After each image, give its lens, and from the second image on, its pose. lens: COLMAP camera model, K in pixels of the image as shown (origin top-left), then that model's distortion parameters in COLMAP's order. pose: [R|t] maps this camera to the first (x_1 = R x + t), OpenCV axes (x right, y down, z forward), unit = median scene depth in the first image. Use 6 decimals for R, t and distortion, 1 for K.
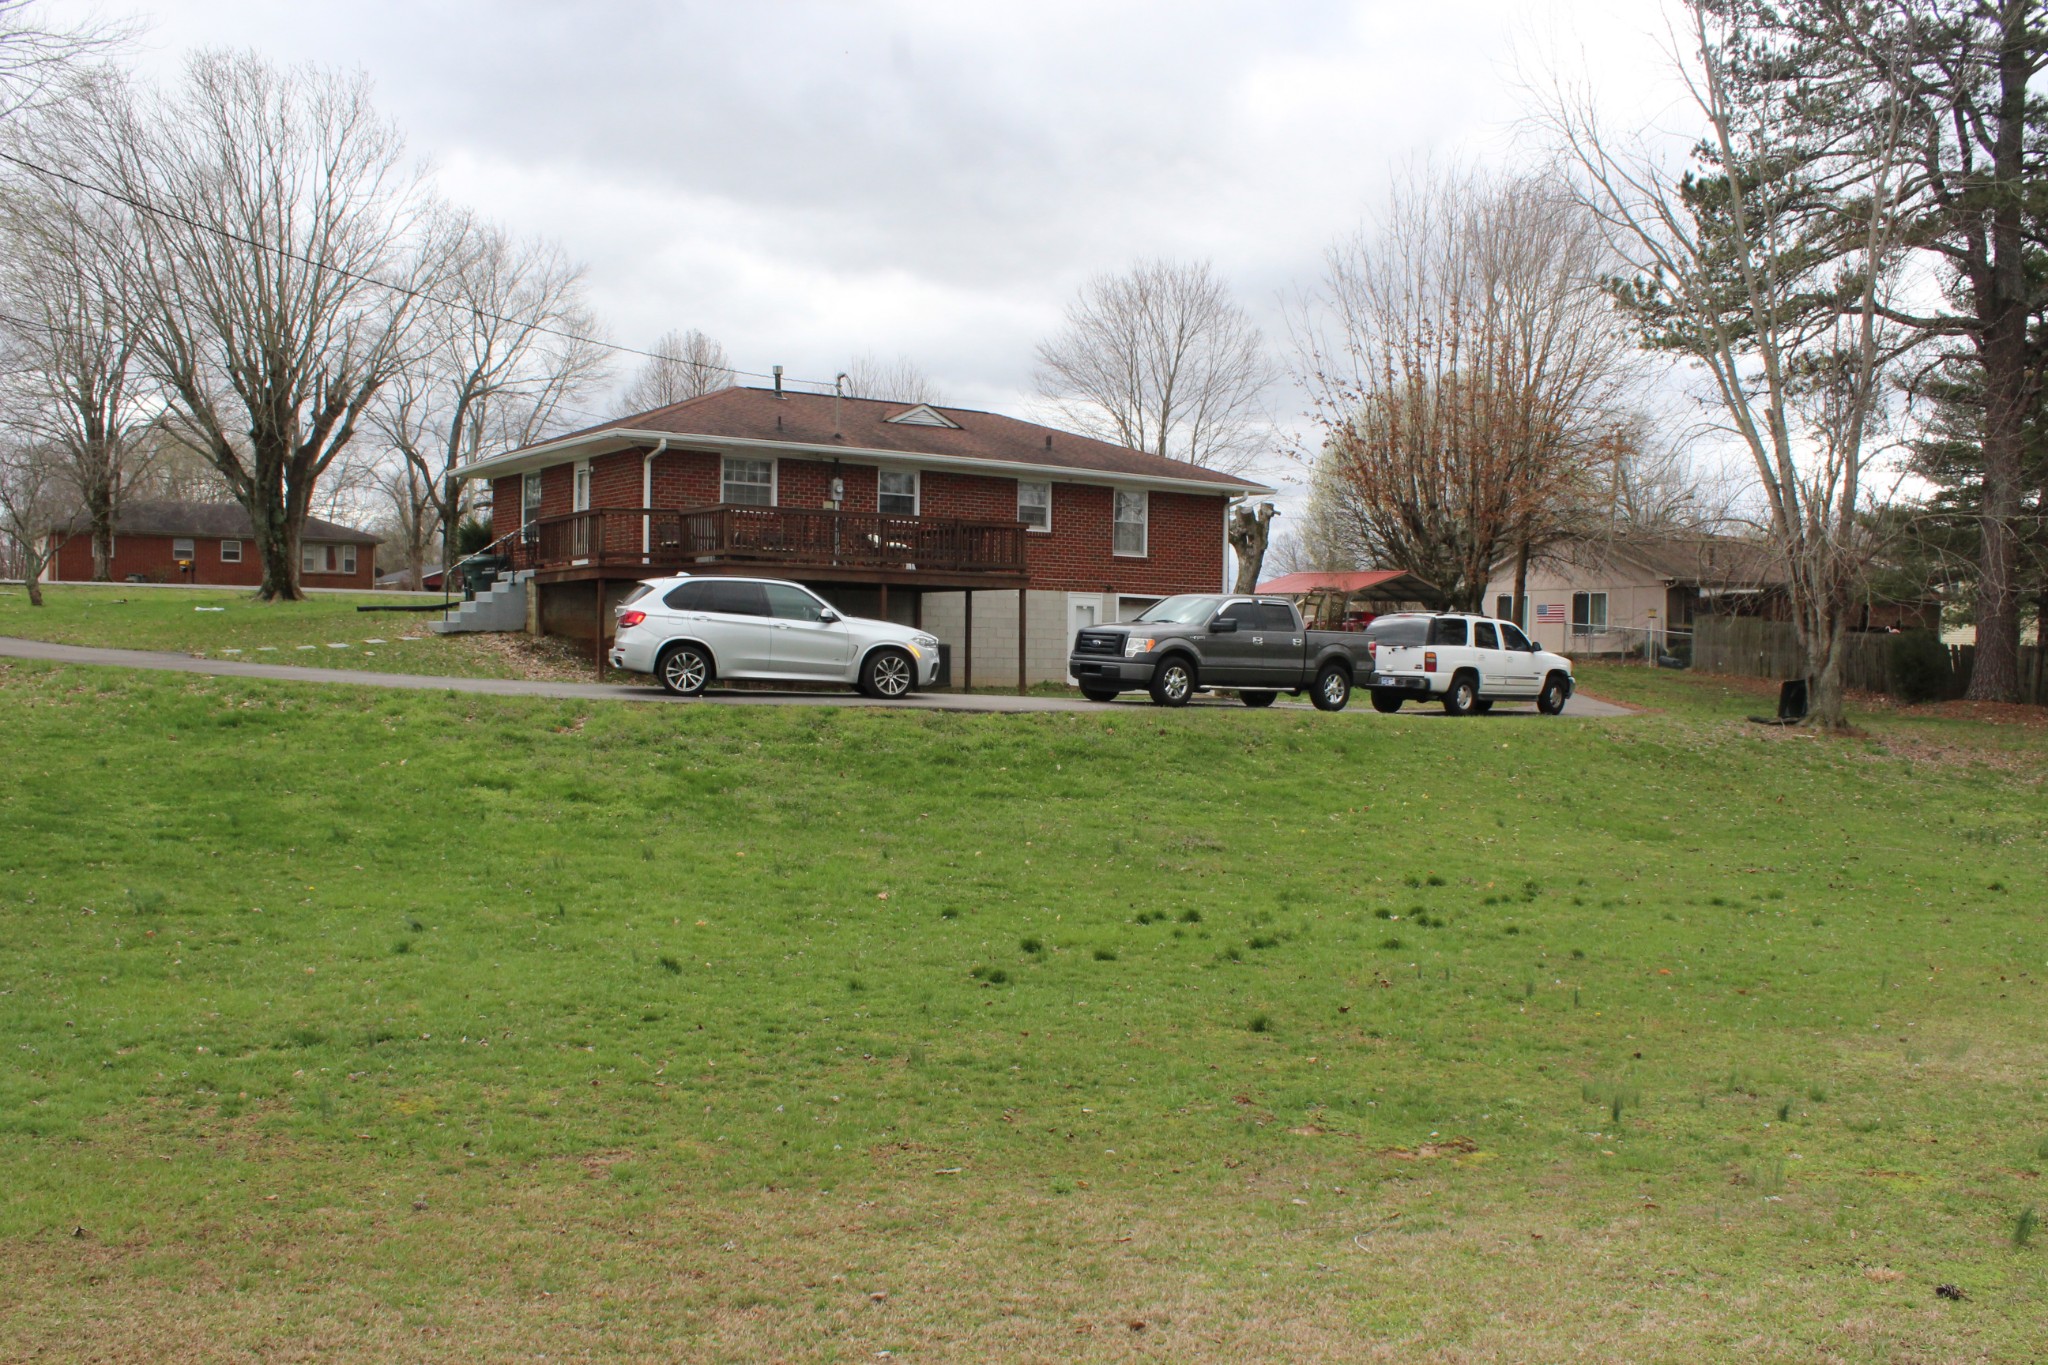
lens RADIAL K [[1822.5, 0, 1024.0], [0, 1822.5, 682.5], [0, 0, 1]] dist [-0.015667, 0.003532]
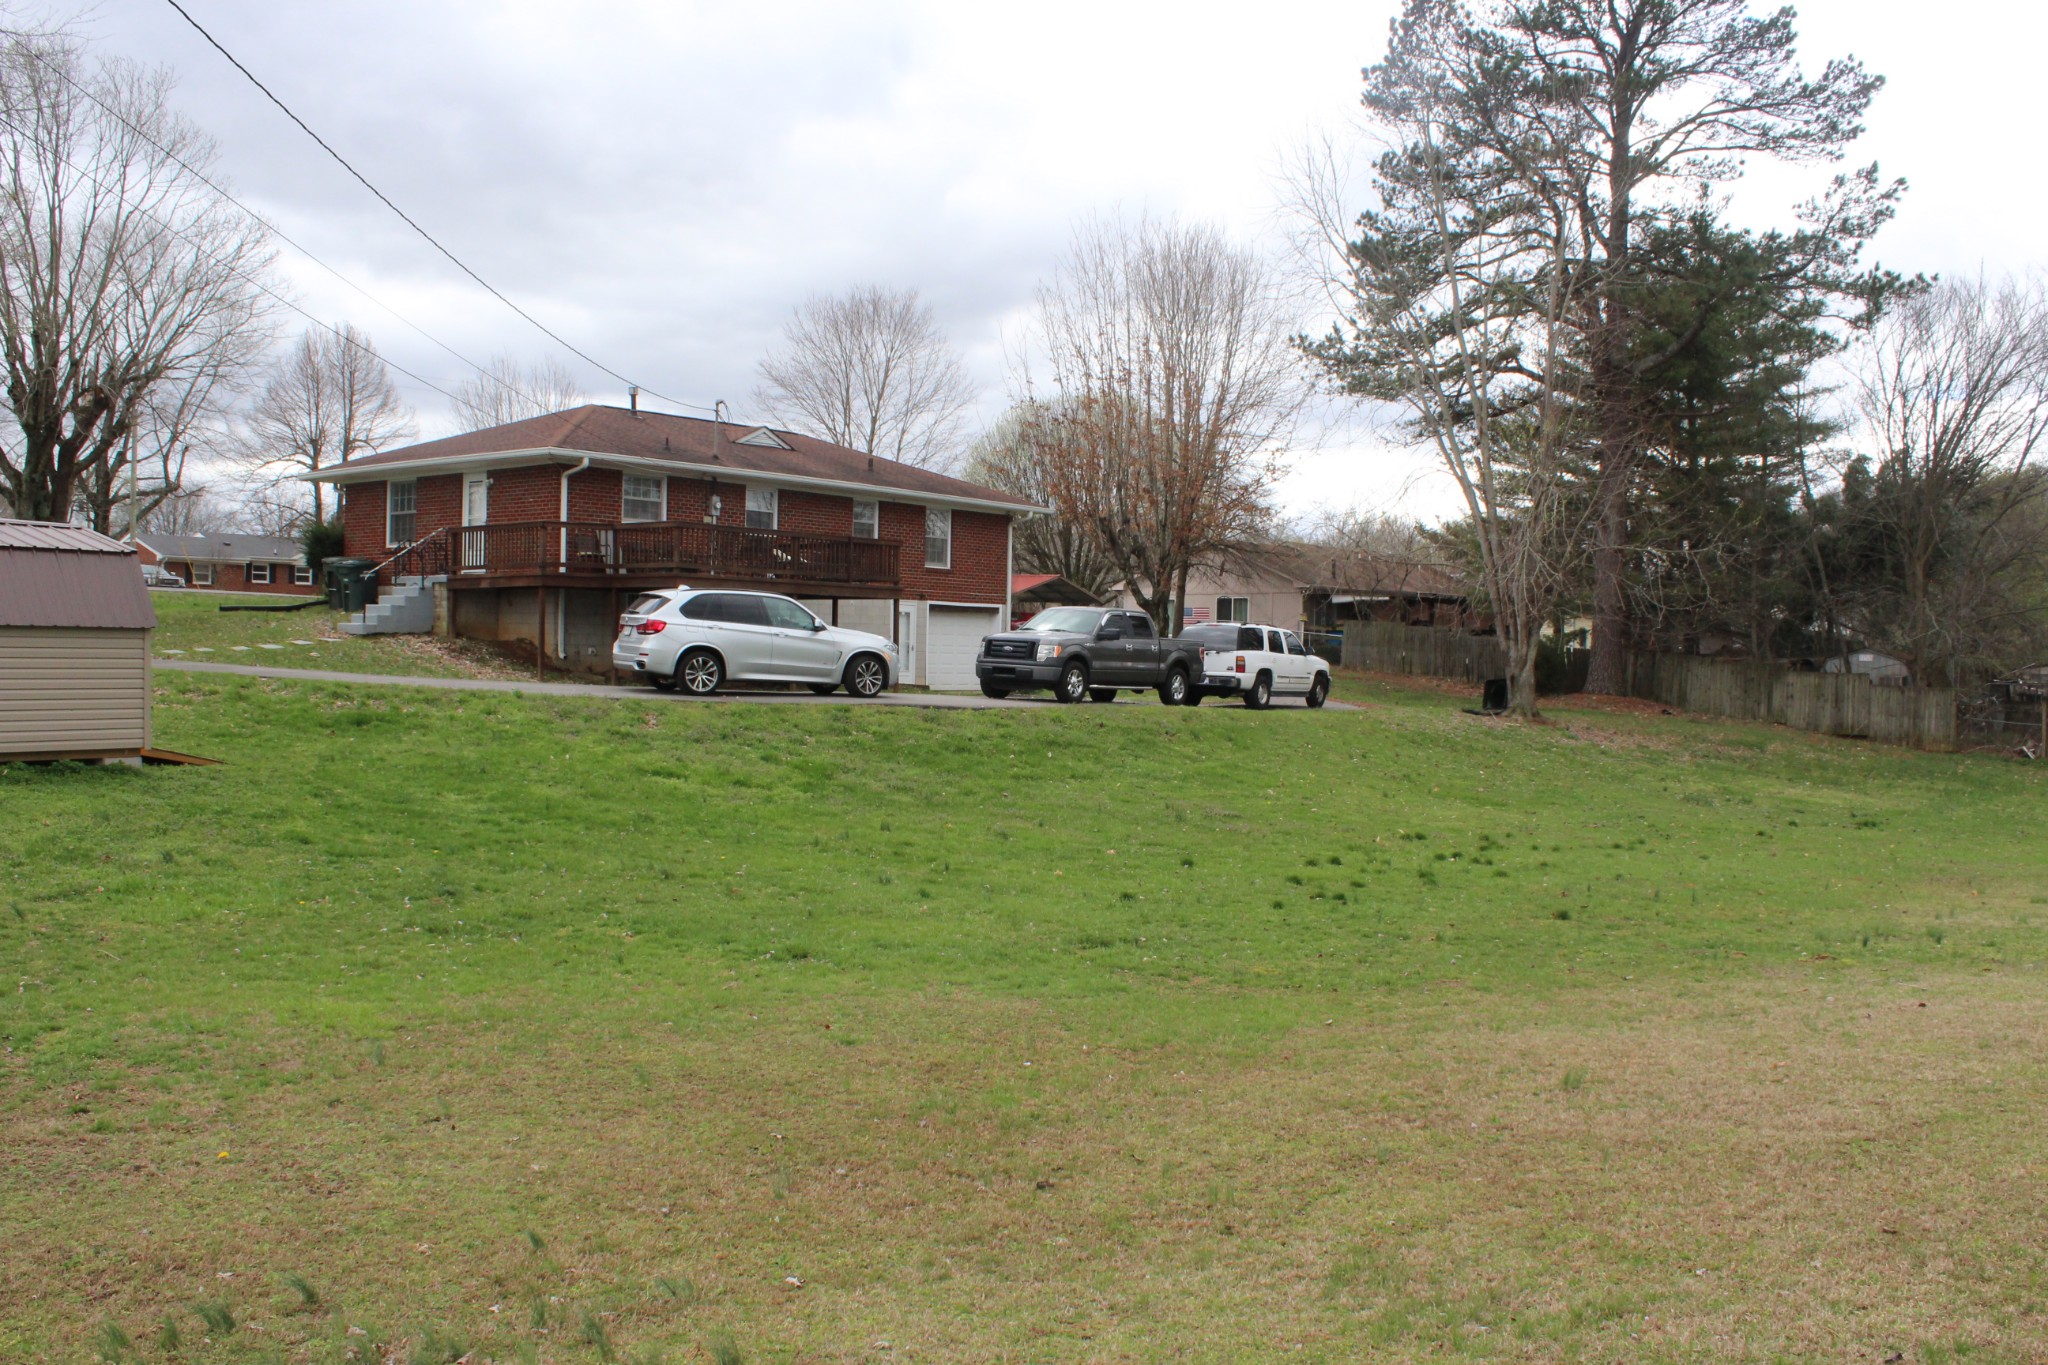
lens RADIAL K [[1773.7, 0, 1024.0], [0, 1773.7, 682.5], [0, 0, 1]] dist [0.007038, 0.012912]
pose [[0.967696, -0.000249, 0.252120, -0.202928], [-0.001008, 0.999988, 0.004856, -0.004785], [-0.252118, -0.004953, 0.967684, -0.088539]]
